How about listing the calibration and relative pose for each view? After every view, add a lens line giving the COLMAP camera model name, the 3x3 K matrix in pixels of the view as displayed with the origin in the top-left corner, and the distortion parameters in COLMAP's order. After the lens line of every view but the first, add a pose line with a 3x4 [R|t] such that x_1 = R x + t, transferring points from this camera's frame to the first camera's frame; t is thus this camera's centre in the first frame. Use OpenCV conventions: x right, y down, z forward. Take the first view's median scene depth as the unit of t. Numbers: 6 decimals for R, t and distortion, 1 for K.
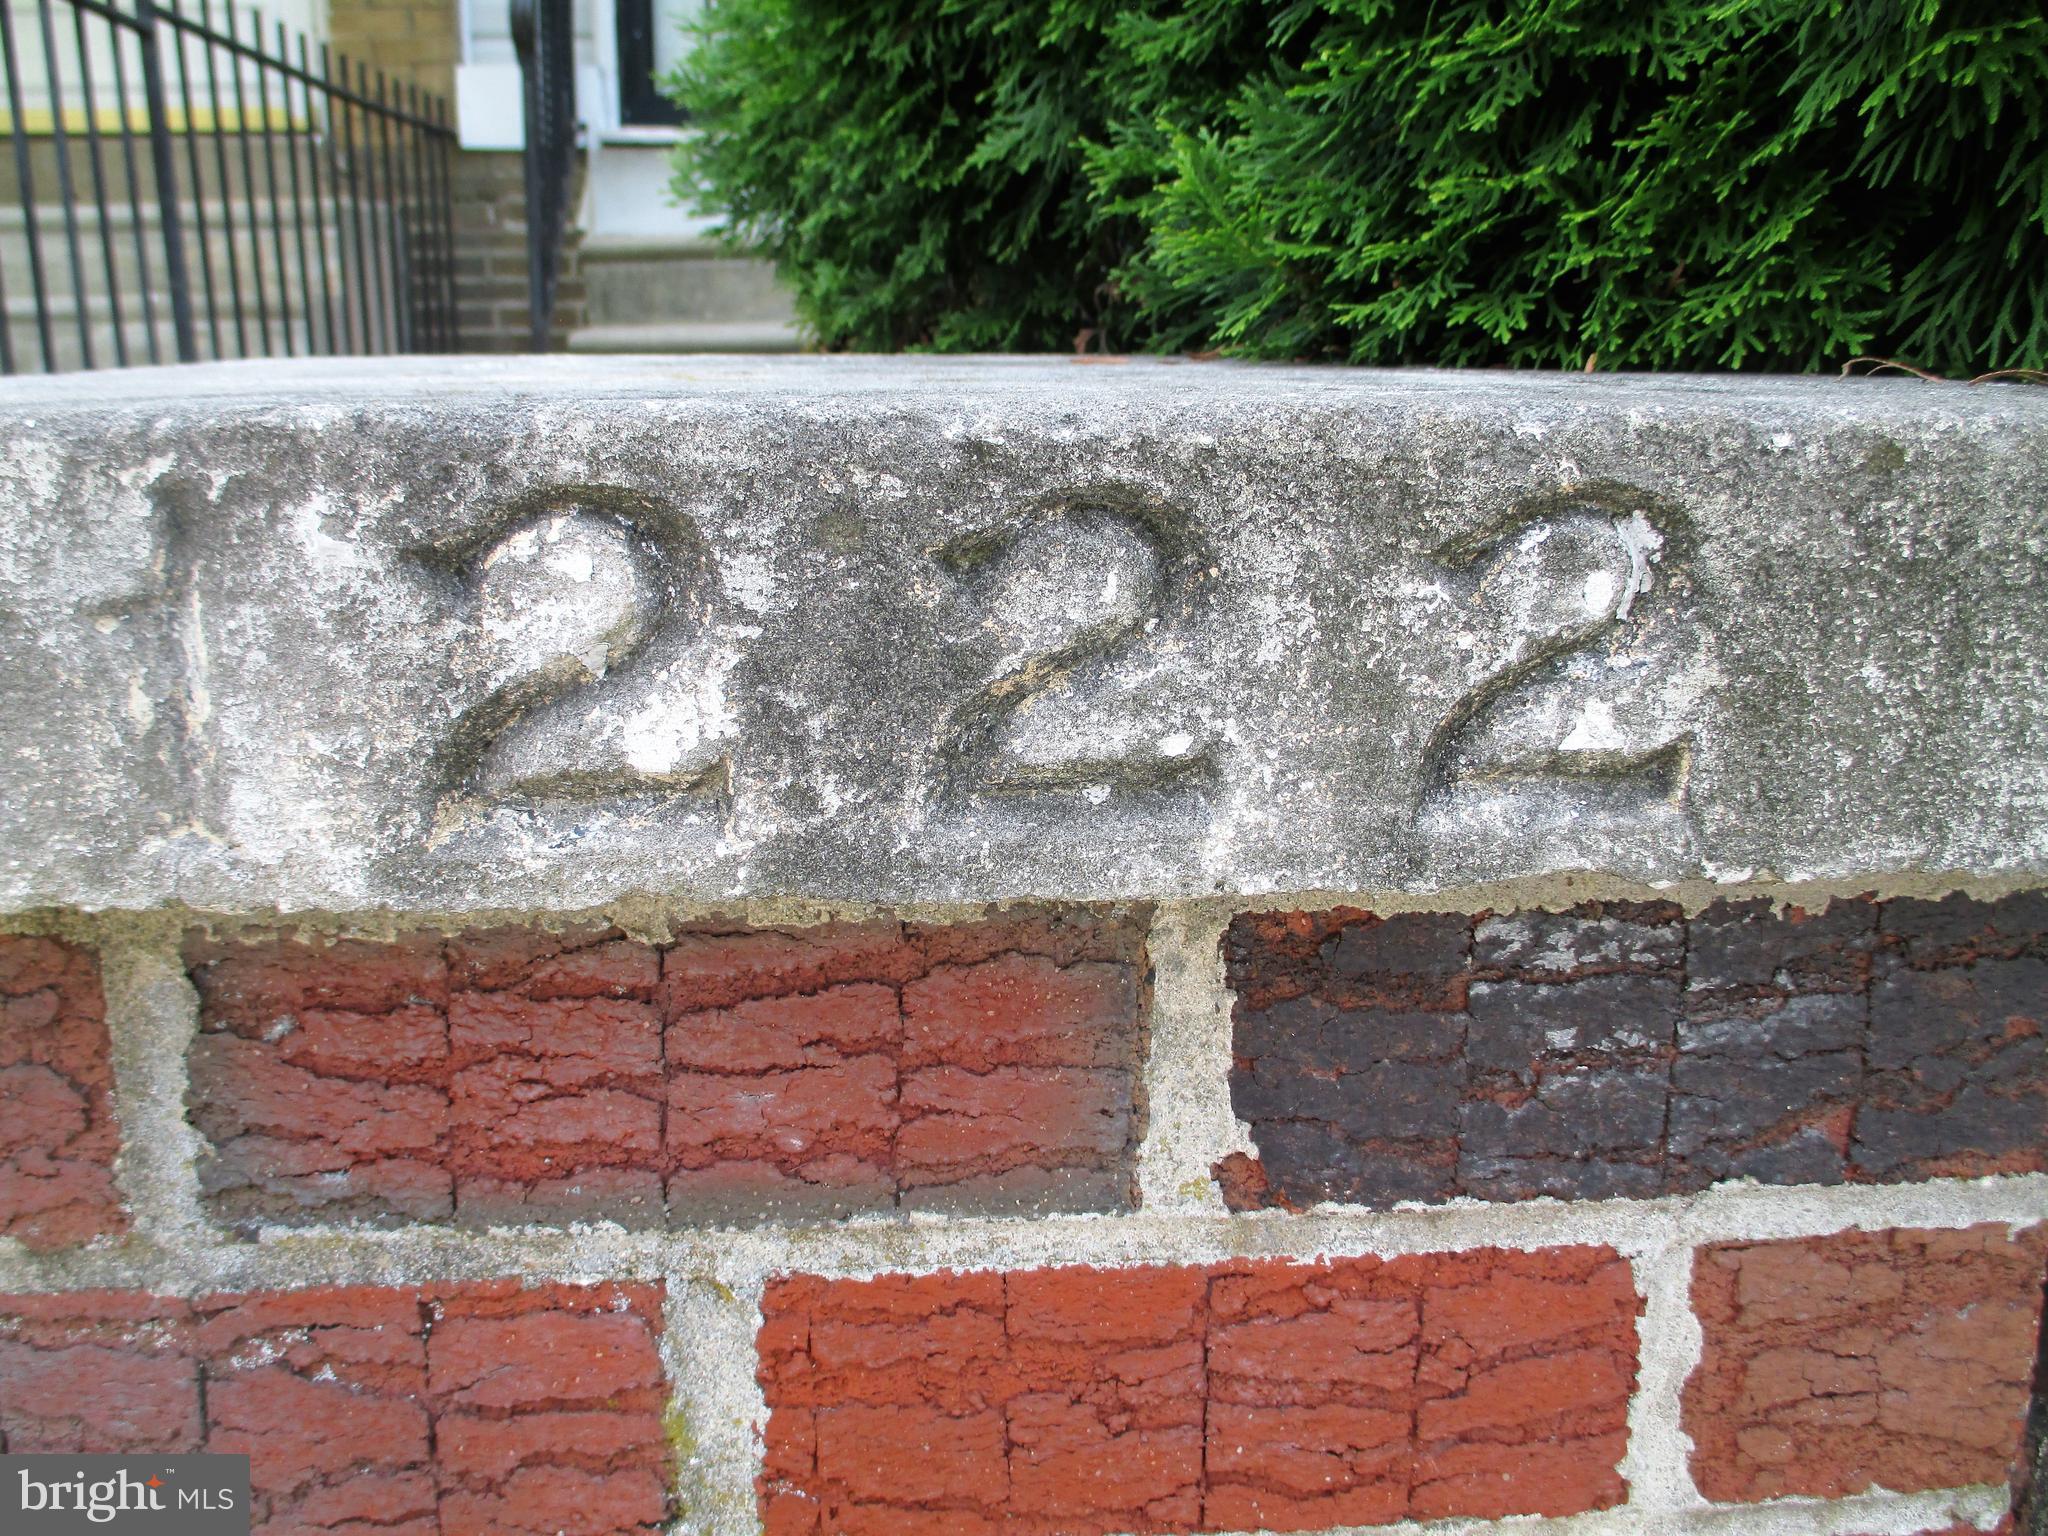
lens RADIAL K [[1817.8, 0, 1021.9], [0, 1817.8, 773.1], [0, 0, 1]] dist [-0.047700, 0.000581]
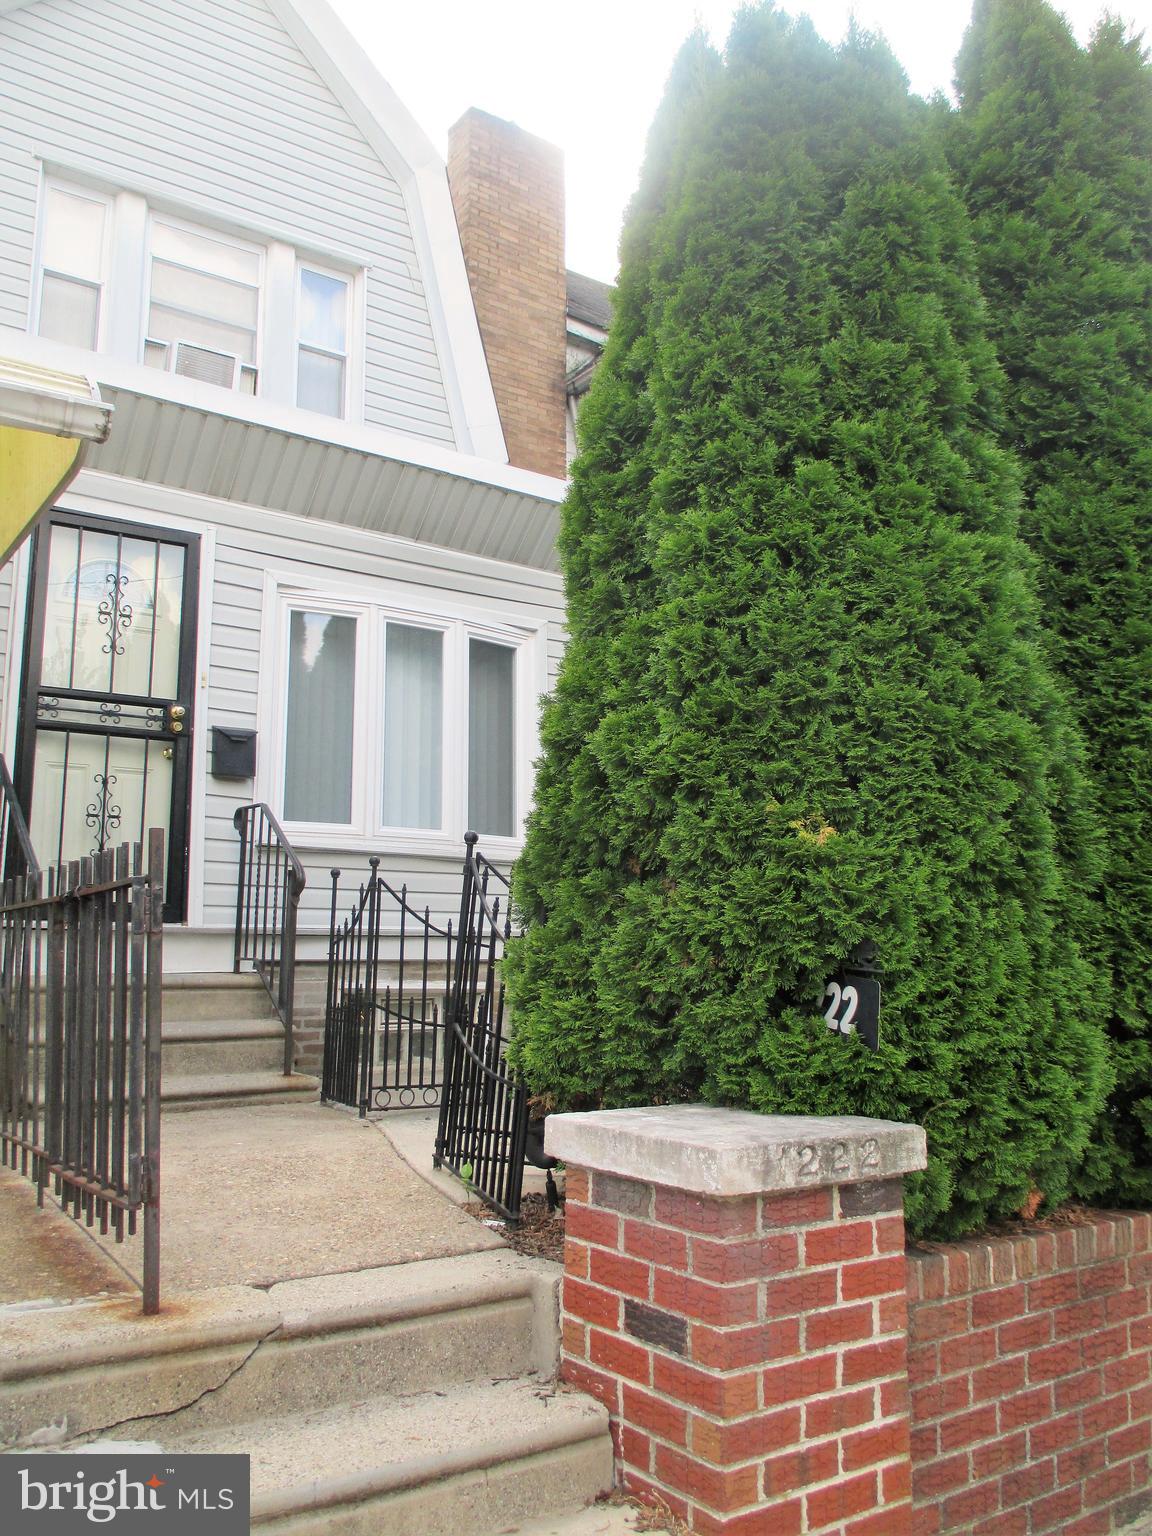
lens RADIAL K [[1262.5, 0, 573.1], [0, 1262.5, 772.1], [0, 0, 1]] dist [-0.044300, 0.004746]
pose [[0.857103, 0.081928, 0.508589, -4.997640], [0.113413, 0.933039, -0.341431, 0.155665], [-0.502506, 0.350322, 0.790419, -4.636359]]
